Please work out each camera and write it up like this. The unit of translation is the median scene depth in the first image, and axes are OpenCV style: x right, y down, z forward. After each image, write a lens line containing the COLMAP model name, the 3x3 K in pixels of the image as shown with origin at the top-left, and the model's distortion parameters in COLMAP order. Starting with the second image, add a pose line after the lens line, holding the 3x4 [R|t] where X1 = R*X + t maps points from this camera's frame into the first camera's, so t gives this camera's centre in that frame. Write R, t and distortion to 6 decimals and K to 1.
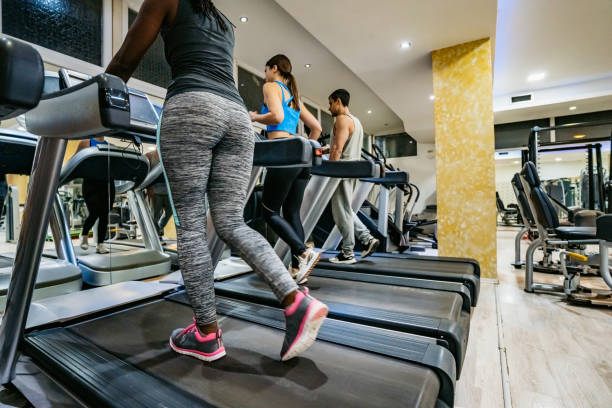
lens RADIAL K [[299.8, 0, 307.8], [0, 299.8, 202.1], [0, 0, 1]] dist [-0.051928, 0.019196]
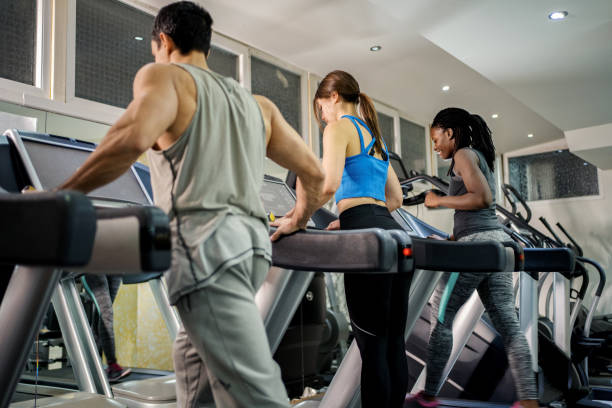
lens RADIAL K [[620.7, 0, 306.8], [0, 620.7, 206.0], [0, 0, 1]] dist [0.059548, 0.000000]
pose [[0.994905, -0.018729, -0.099058, -0.020485], [0.007600, 0.993729, -0.111560, -0.056540], [0.100527, 0.110239, 0.988808, -0.155662]]
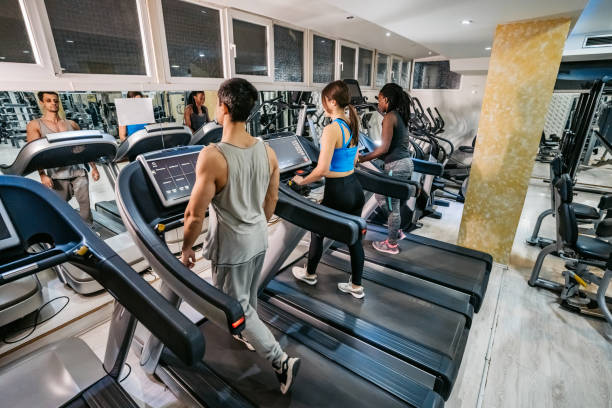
lens RADIAL K [[299.8, 0, 302.9], [0, 299.8, 204.7], [0, 0, 1]] dist [-0.051928, 0.019196]
pose [[0.995611, 0.045098, -0.082009, -0.054105], [-0.012929, 0.934119, 0.356727, -0.326286], [0.092694, -0.354101, 0.930602, -0.040495]]
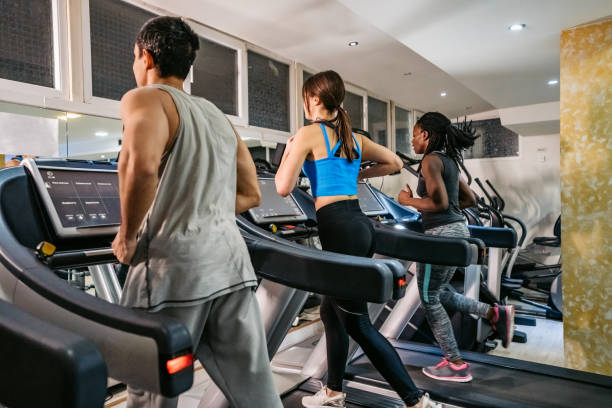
lens RADIAL K [[469.7, 0, 304.3], [0, 469.7, 204.3], [0, 0, 1]] dist [0.049945, 0.011282]
pose [[0.998471, 0.001190, -0.055260, -0.062352], [0.000111, 0.999723, 0.023533, -0.178368], [0.055272, -0.023503, 0.998195, -0.048639]]
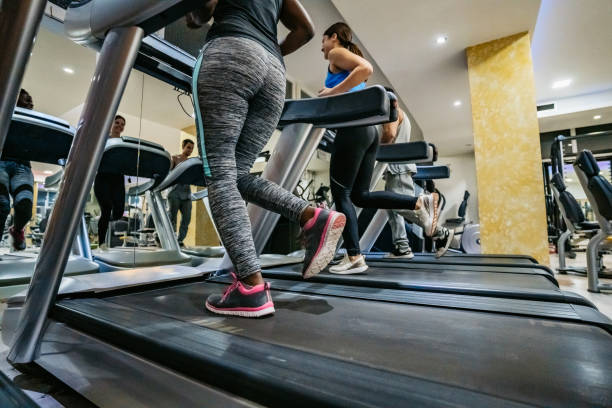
lens RADIAL K [[299.8, 0, 306.2], [0, 299.8, 201.2], [0, 0, 1]] dist [-0.051928, 0.019196]
pose [[0.999920, 0.010382, -0.007217, -0.108185], [-0.010986, 0.995930, -0.089458, 0.098049], [0.006259, 0.089530, 0.995964, 0.064013]]
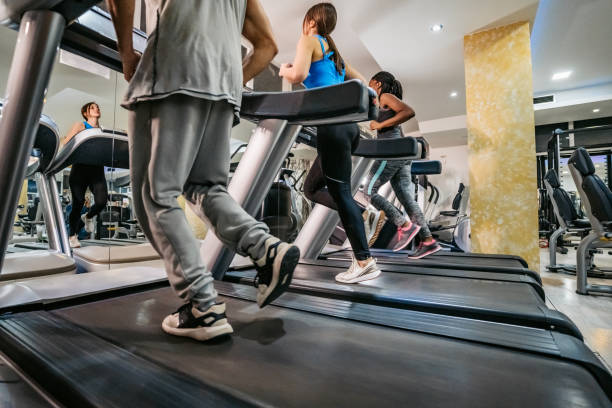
lens RADIAL K [[299.8, 0, 307.5], [0, 299.8, 202.4], [0, 0, 1]] dist [-0.051928, 0.019196]
pose [[0.999775, 0.020598, 0.005079, -0.072912], [-0.020350, 0.998790, -0.044777, 0.071983], [-0.005995, 0.044663, 0.998984, 0.094454]]
